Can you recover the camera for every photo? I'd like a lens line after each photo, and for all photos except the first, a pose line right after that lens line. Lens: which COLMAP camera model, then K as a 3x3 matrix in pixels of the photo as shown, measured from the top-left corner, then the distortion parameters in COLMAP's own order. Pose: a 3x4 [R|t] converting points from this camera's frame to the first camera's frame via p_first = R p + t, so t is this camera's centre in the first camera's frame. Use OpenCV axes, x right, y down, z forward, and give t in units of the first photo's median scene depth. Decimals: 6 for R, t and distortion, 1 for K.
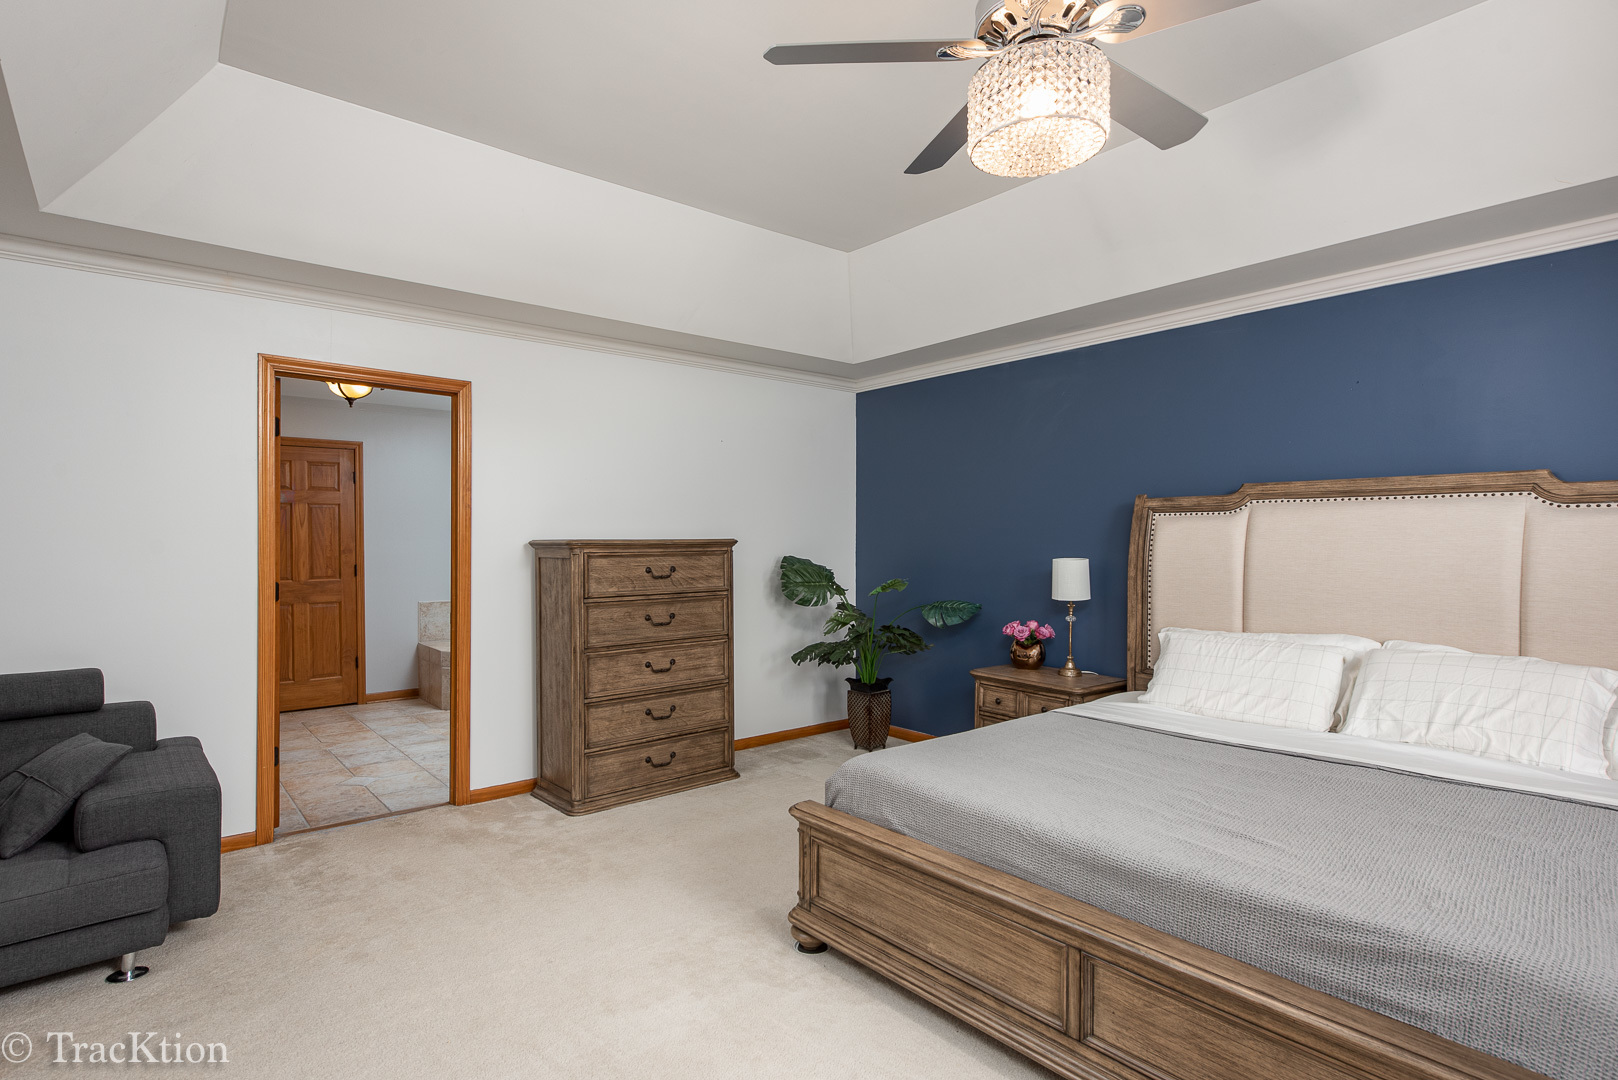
lens RADIAL K [[812.0, 0, 810.8], [0, 812.0, 551.1], [0, 0, 1]] dist [-0.002174, 0.000265]
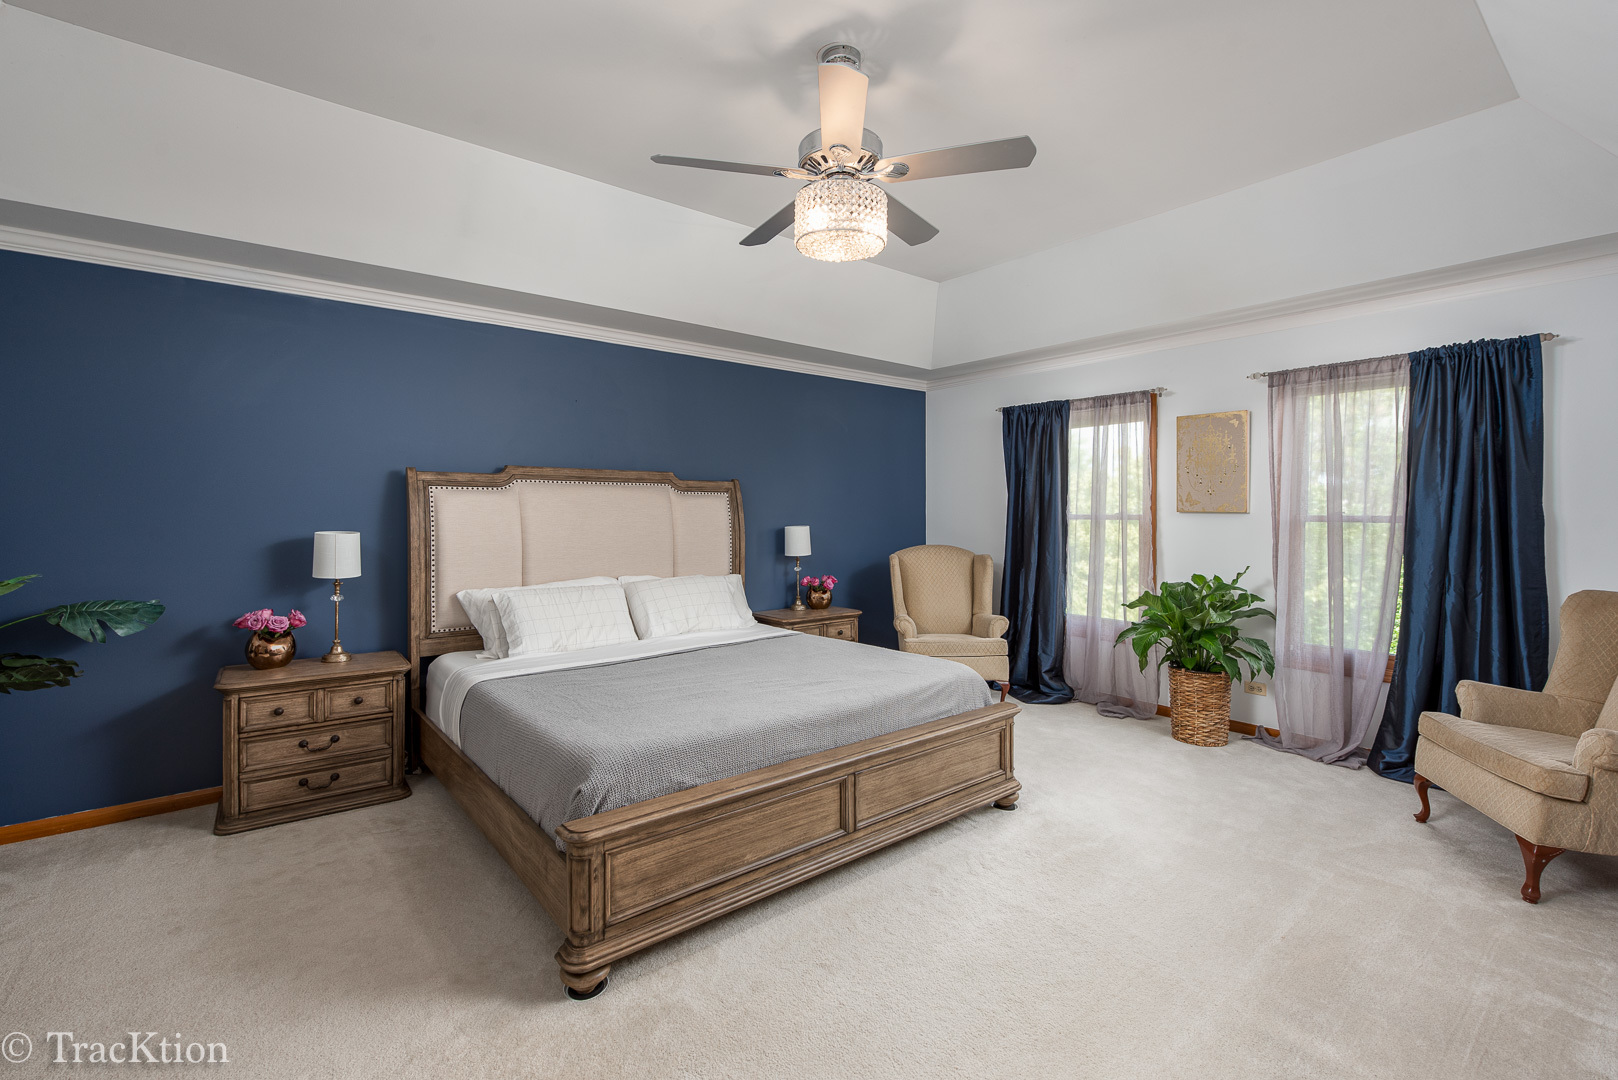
lens RADIAL K [[720.7, 0, 786.7], [0, 720.7, 506.2], [0, 0, 1]] dist [0.011337, 0.000354]
pose [[0.037916, 0.001934, 0.999279, -0.732028], [0.011855, 0.999927, -0.002385, -0.018515], [-0.999211, 0.011937, 0.037890, 0.724823]]
